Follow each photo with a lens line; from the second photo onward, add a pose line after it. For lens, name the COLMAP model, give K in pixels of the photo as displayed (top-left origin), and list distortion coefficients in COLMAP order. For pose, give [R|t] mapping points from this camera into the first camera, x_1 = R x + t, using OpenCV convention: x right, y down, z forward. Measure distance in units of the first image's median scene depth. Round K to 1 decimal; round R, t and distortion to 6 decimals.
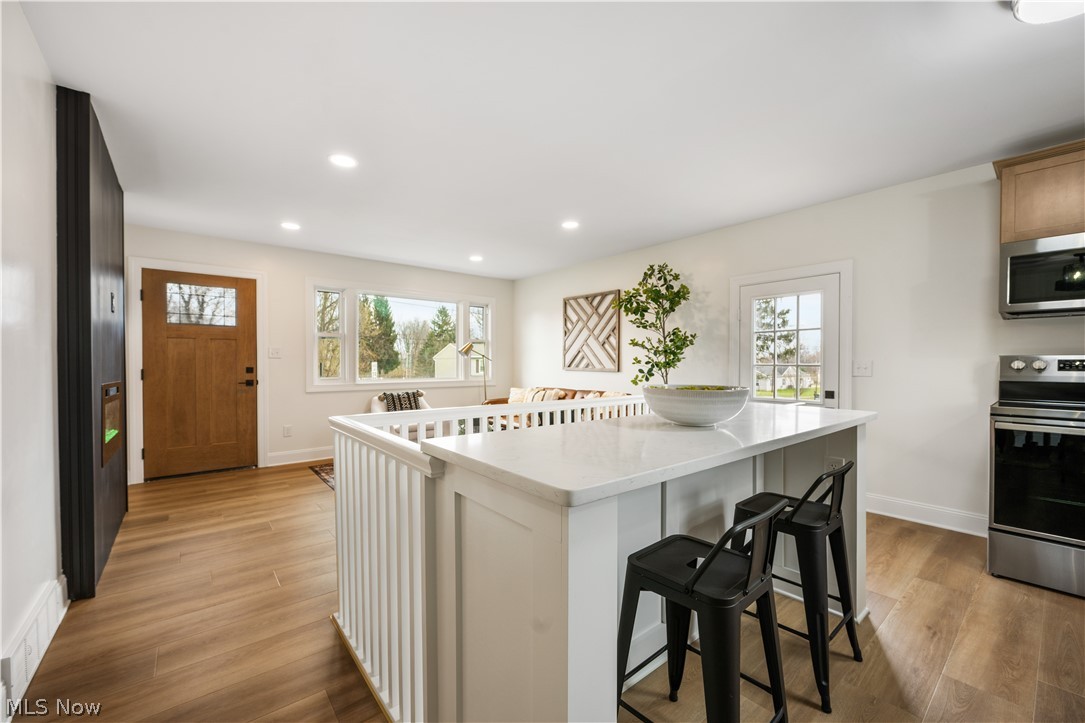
lens RADIAL K [[432.3, 0, 546.9], [0, 432.3, 367.0], [0, 0, 1]] dist [0.000375, -0.000145]
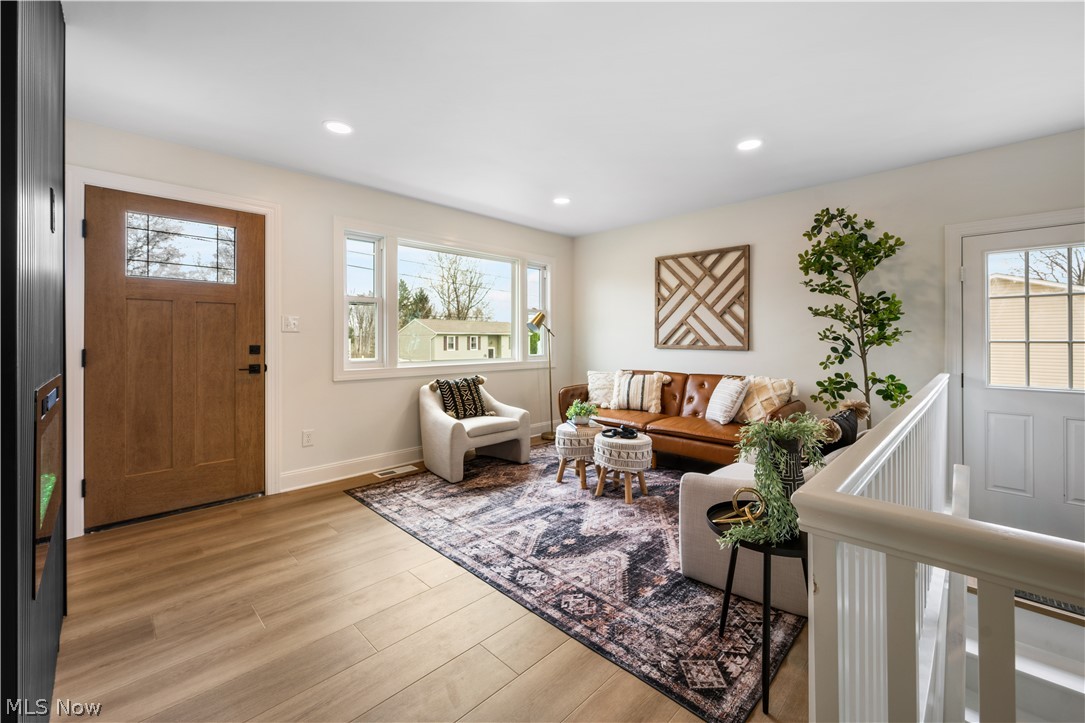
lens RADIAL K [[440.3, 0, 550.2], [0, 440.3, 337.7], [0, 0, 1]] dist [0.000725, 0.000007]
pose [[0.994888, -0.000353, 0.100982, -0.331838], [0.001703, 0.999910, -0.013279, -0.002157], [-0.100968, 0.013384, 0.994800, 0.302773]]
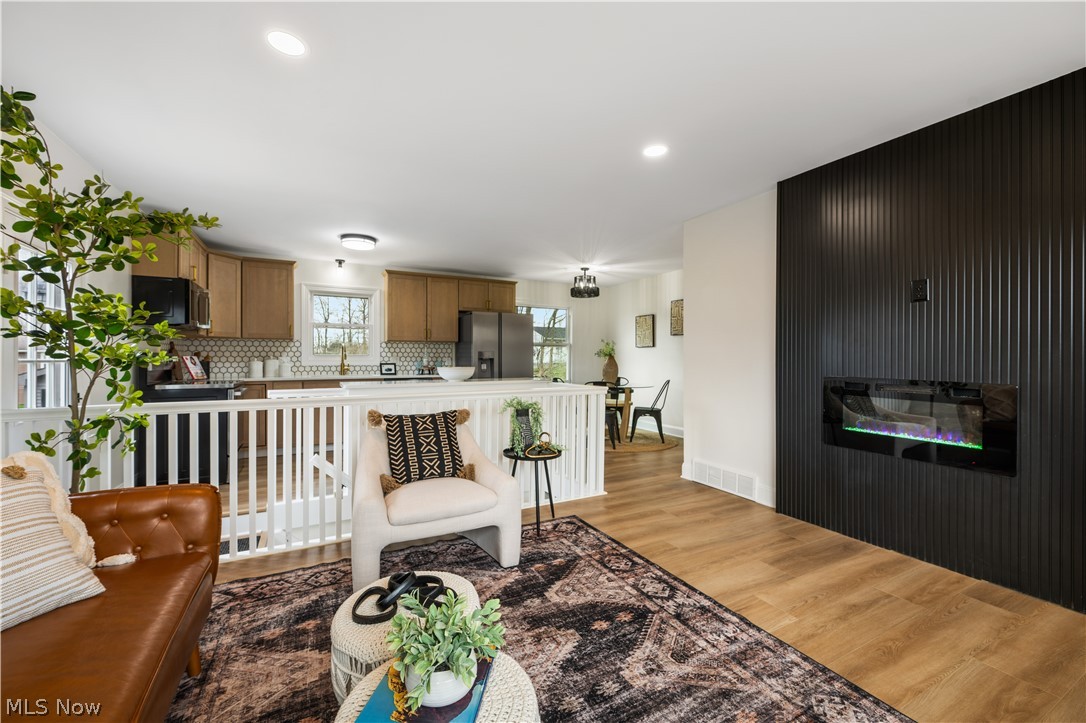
lens RADIAL K [[437.7, 0, 543.0], [0, 437.7, 361.5], [0, 0, 1]] dist [0.000305, -0.000087]
pose [[-0.978369, -0.002241, 0.206855, -0.280484], [0.000965, 0.999881, 0.015393, -0.011044], [-0.206865, 0.015260, -0.978251, 1.329644]]
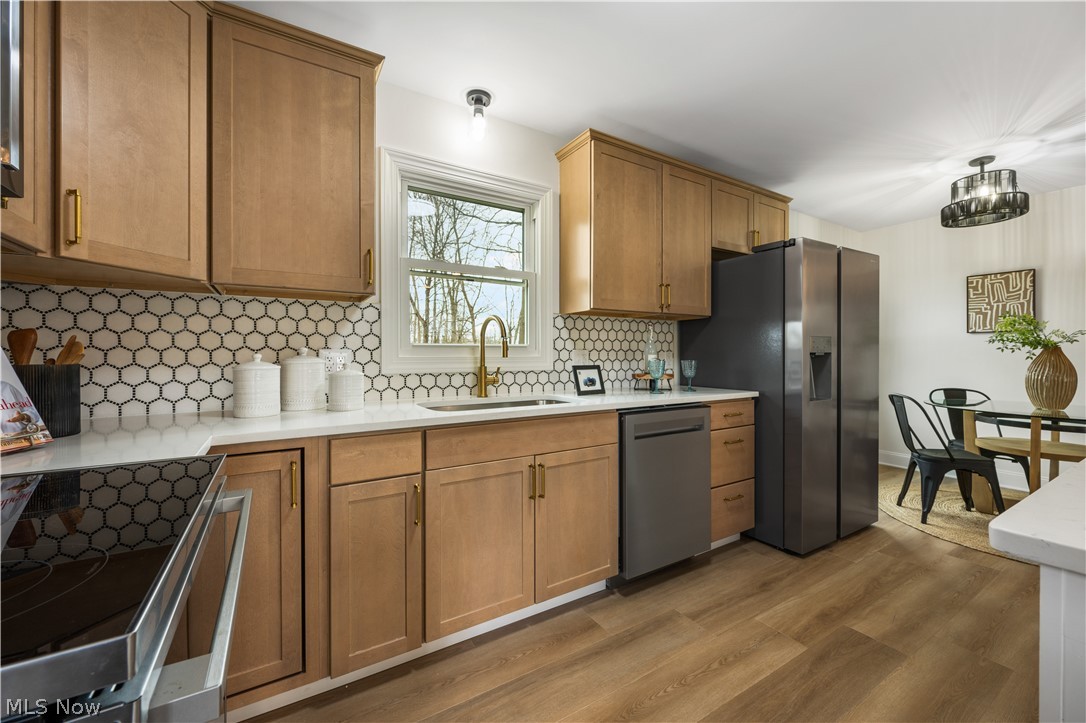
lens RADIAL K [[430.0, 0, 544.2], [0, 430.0, 355.9], [0, 0, 1]] dist [0.000467, 0.000023]
pose [[-0.989511, 0.000894, 0.144455, 0.473429], [0.002655, 0.999925, 0.011996, -0.003828], [-0.144433, 0.012253, -0.989439, 0.616814]]
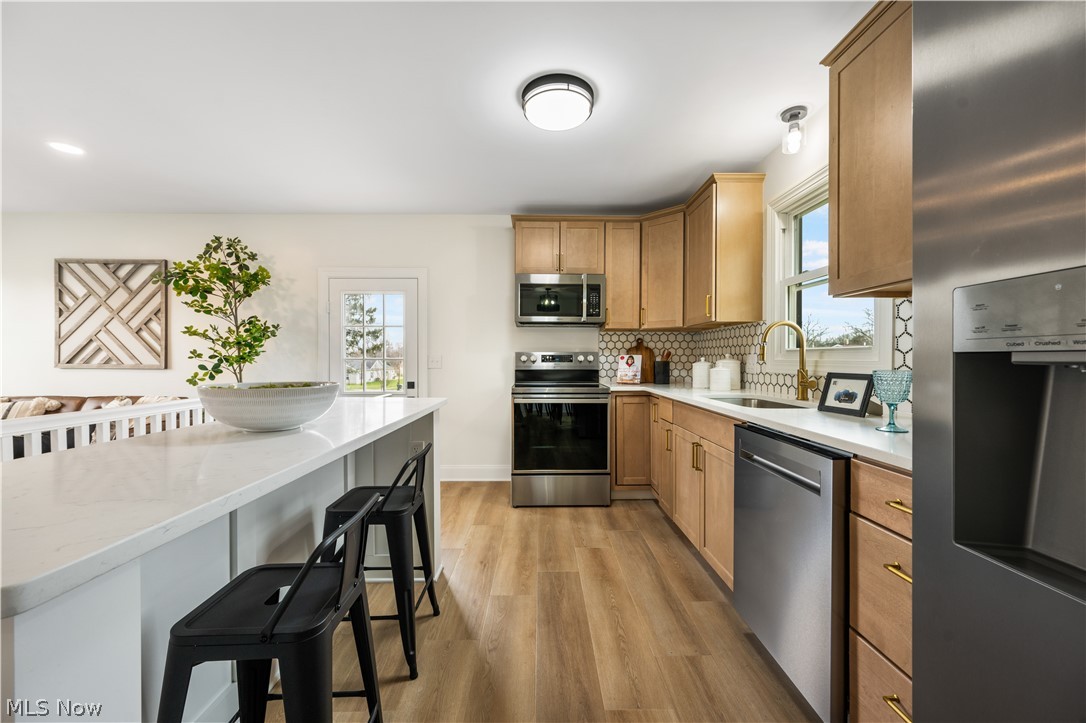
lens RADIAL K [[424.6, 0, 543.0], [0, 424.6, 361.5], [0, 0, 1]] dist [-0.002474, -0.000155]
pose [[0.633362, -0.007621, 0.773818, 0.012218], [0.007665, 0.999964, 0.003574, 0.000652], [-0.773818, 0.003668, 0.633398, 0.025577]]
